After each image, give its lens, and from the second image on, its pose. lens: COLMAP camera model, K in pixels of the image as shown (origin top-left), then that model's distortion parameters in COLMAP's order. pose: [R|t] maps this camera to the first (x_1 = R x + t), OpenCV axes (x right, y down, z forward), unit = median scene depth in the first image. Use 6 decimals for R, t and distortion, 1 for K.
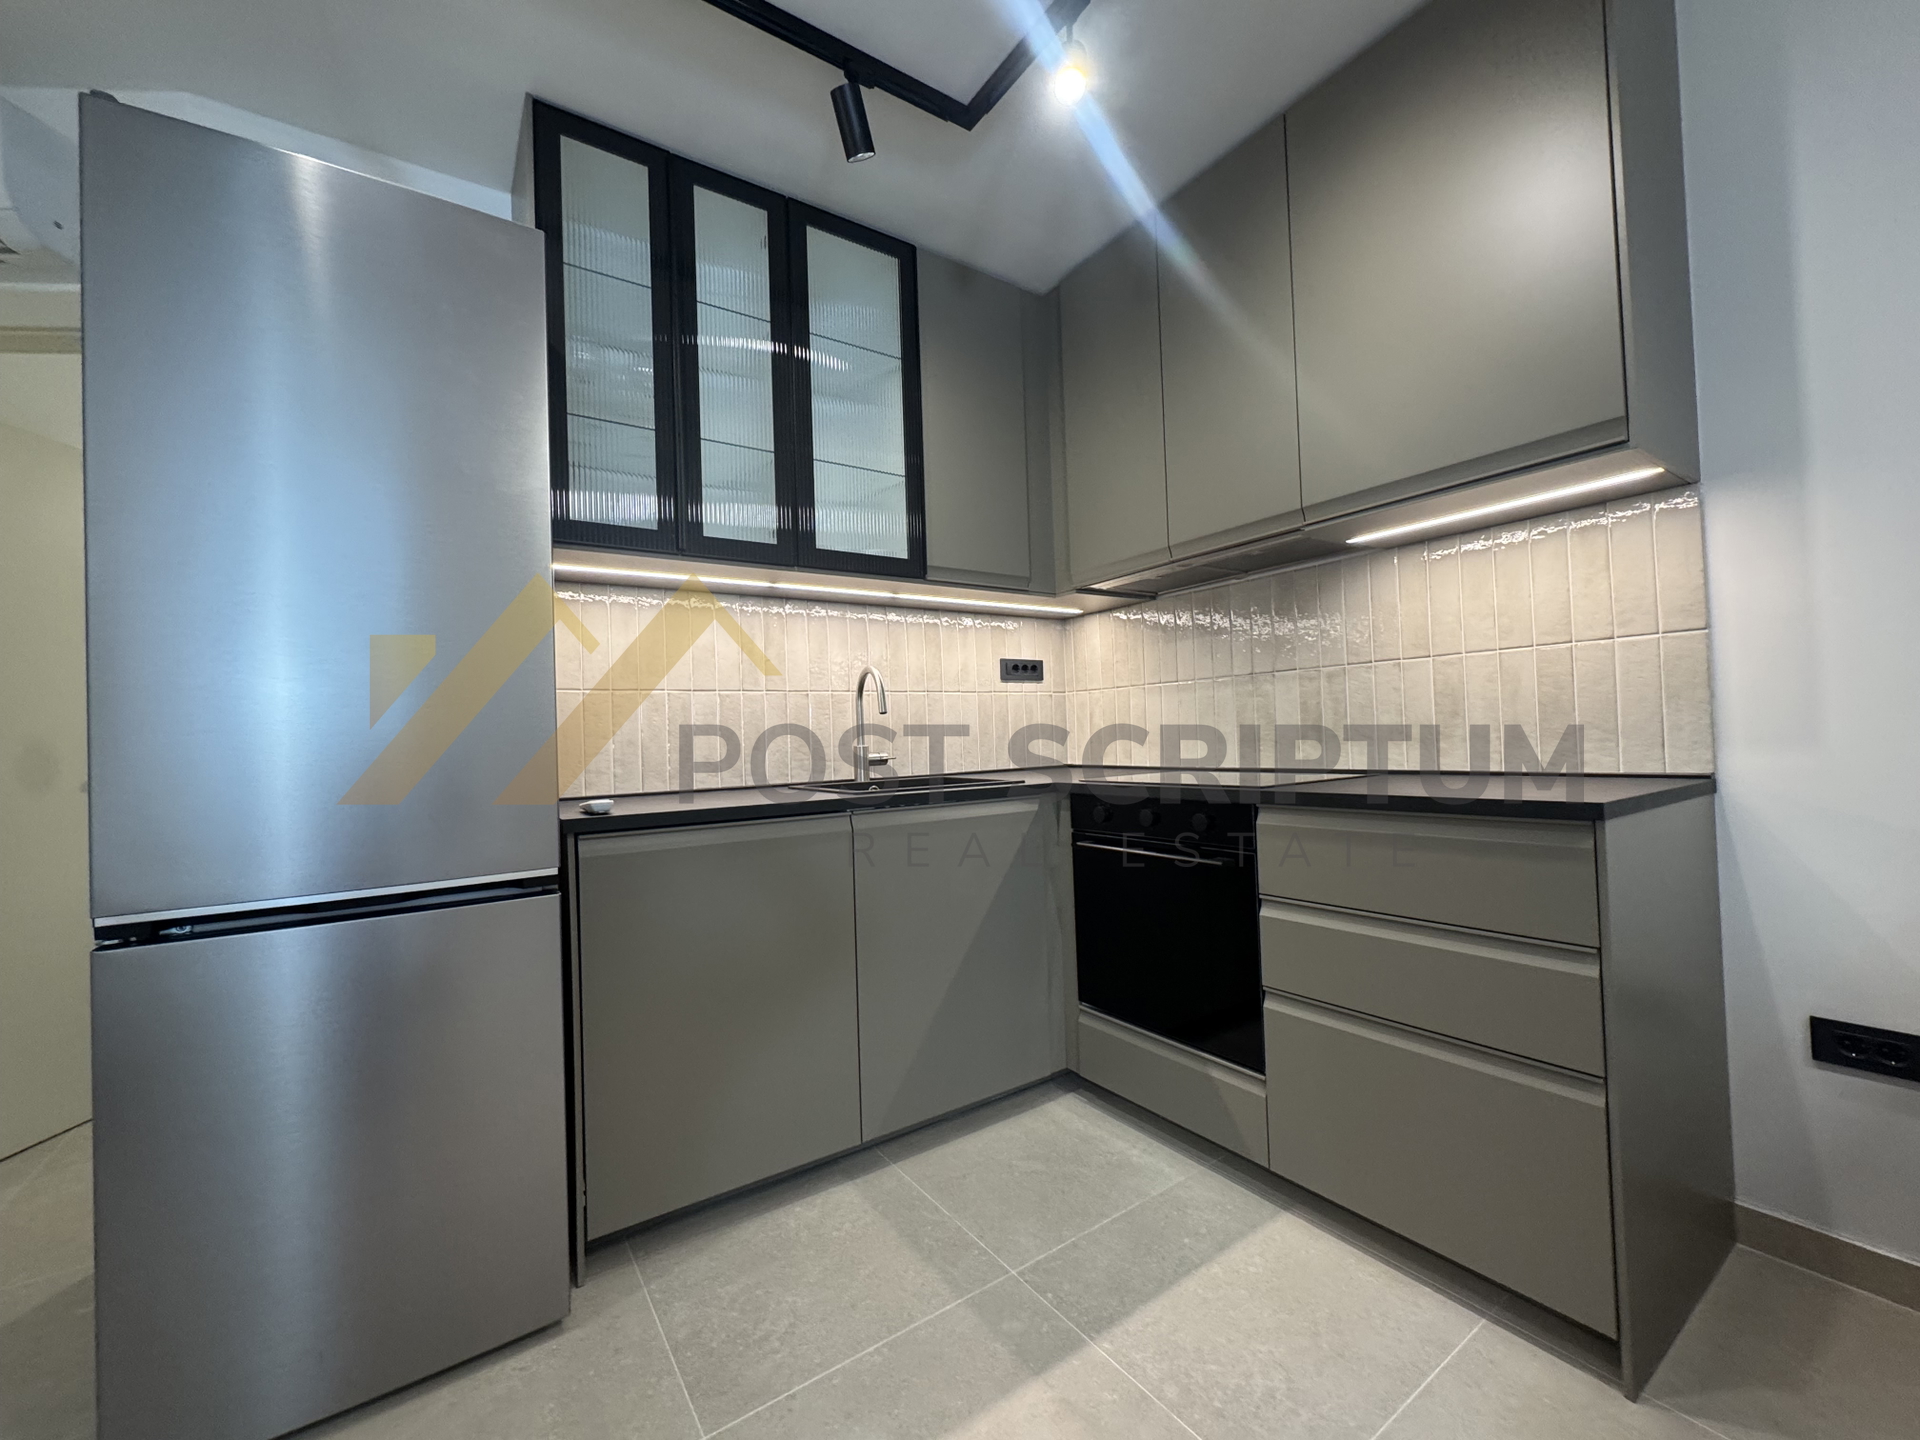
lens RADIAL K [[770.5, 0, 960.4], [0, 770.5, 724.6], [0, 0, 1]] dist [-0.002279, -0.000254]
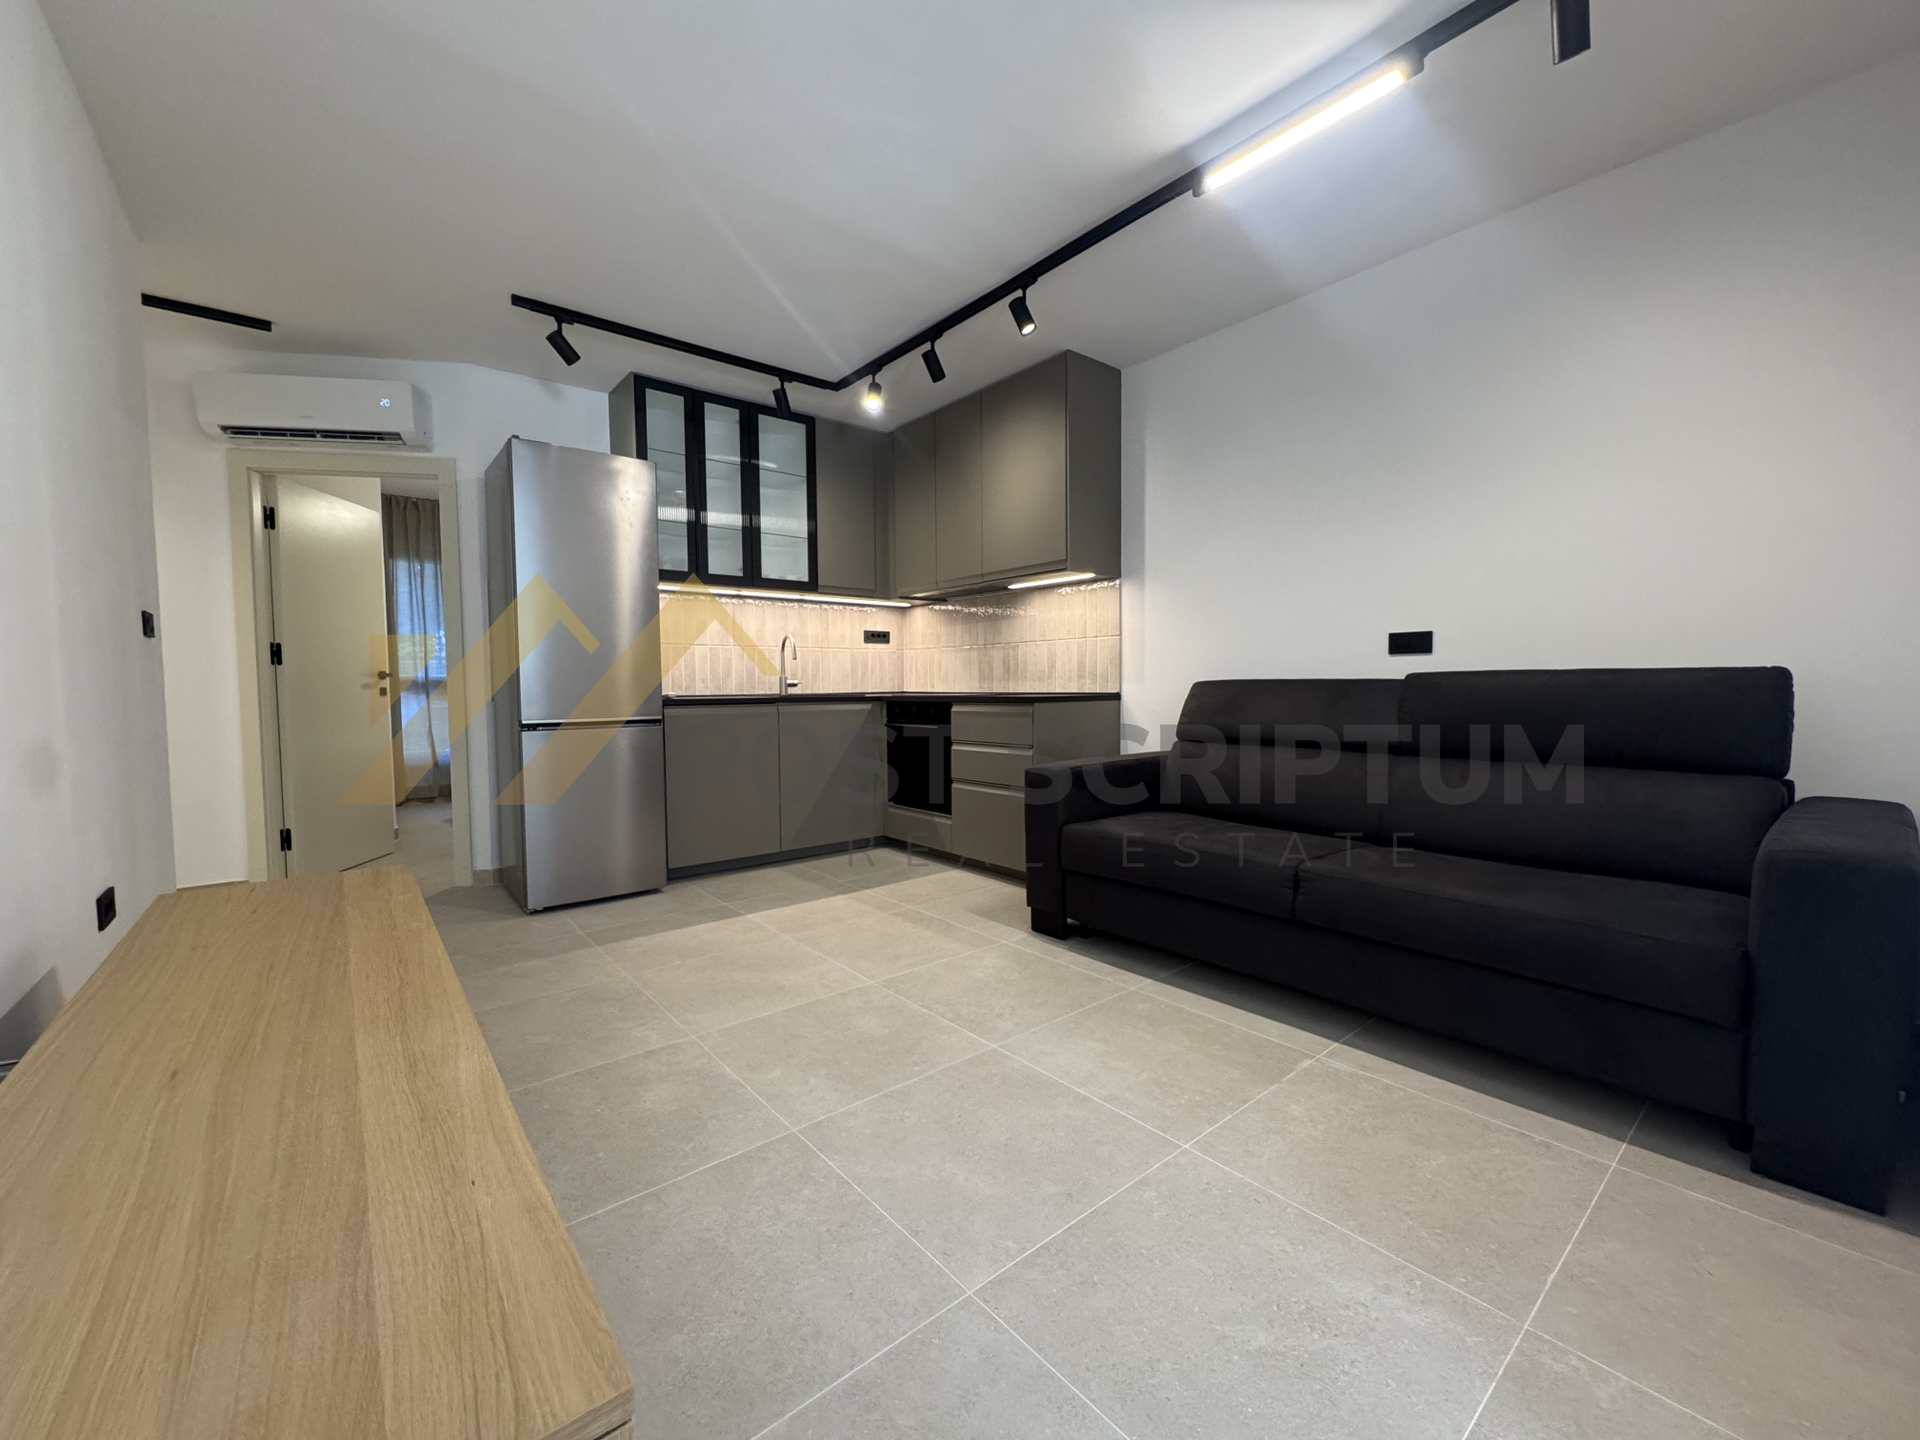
lens RADIAL K [[770.5, 0, 960.4], [0, 770.5, 724.6], [0, 0, 1]] dist [-0.002279, -0.000254]
pose [[0.995844, 0.022370, 0.088287, 0.158670], [-0.028186, 0.997475, 0.065188, 0.013033], [-0.086606, -0.067406, 0.993960, -1.053647]]
